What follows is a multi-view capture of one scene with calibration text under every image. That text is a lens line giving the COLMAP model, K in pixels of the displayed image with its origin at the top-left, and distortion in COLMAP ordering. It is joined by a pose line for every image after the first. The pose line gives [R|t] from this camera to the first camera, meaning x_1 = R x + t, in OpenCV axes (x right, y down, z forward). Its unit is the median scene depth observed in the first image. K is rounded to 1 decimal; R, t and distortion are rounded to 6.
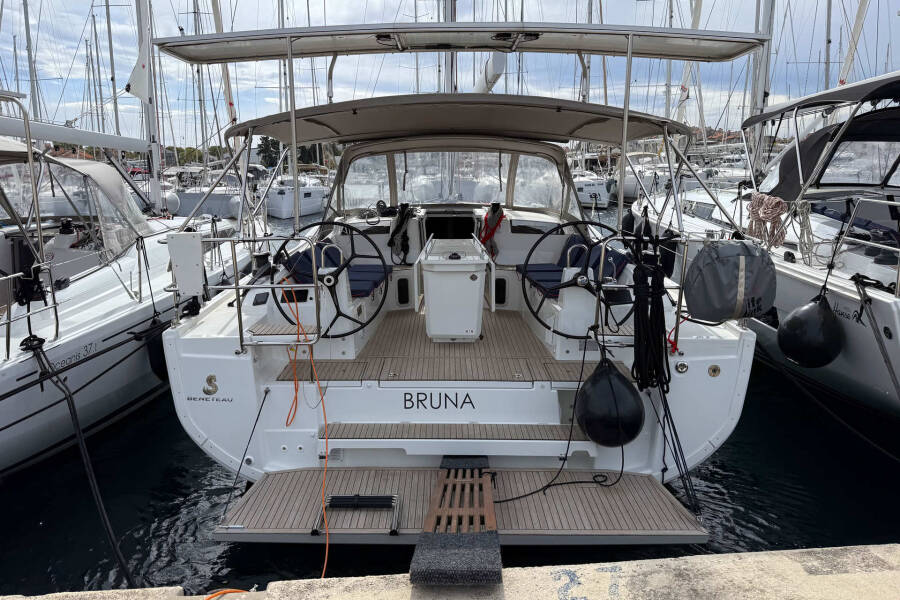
lens RADIAL K [[601.2, 0, 446.0], [0, 601.2, 275.0], [0, 0, 1]] dist [0.044252, -0.000643]
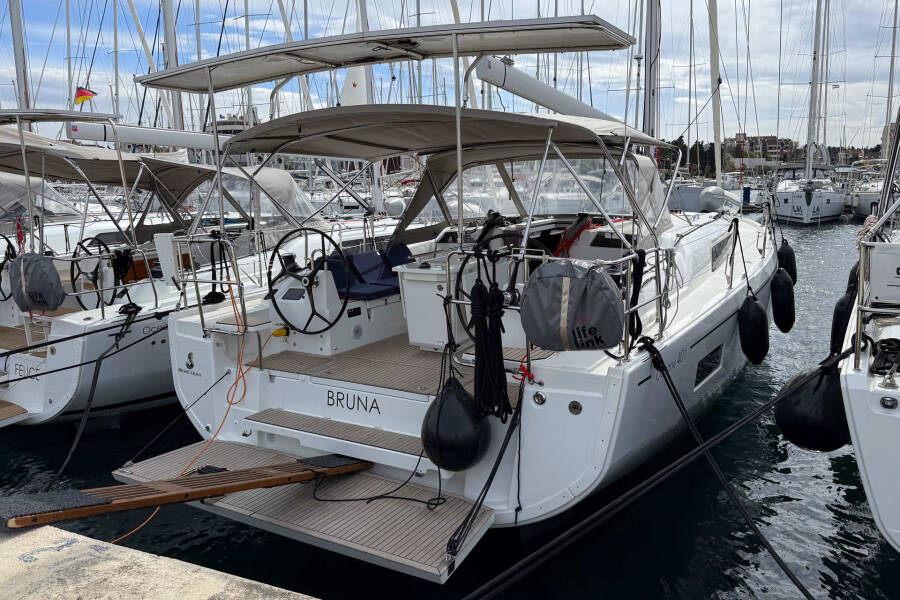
lens RADIAL K [[645.6, 0, 517.5], [0, 645.6, 296.8], [0, 0, 1]] dist [0.098231, 0.002865]
pose [[0.896701, 0.071082, -0.436891, 0.746729], [-0.067753, 0.997432, 0.023221, -0.018250], [0.437420, 0.008778, 0.899215, 0.116106]]
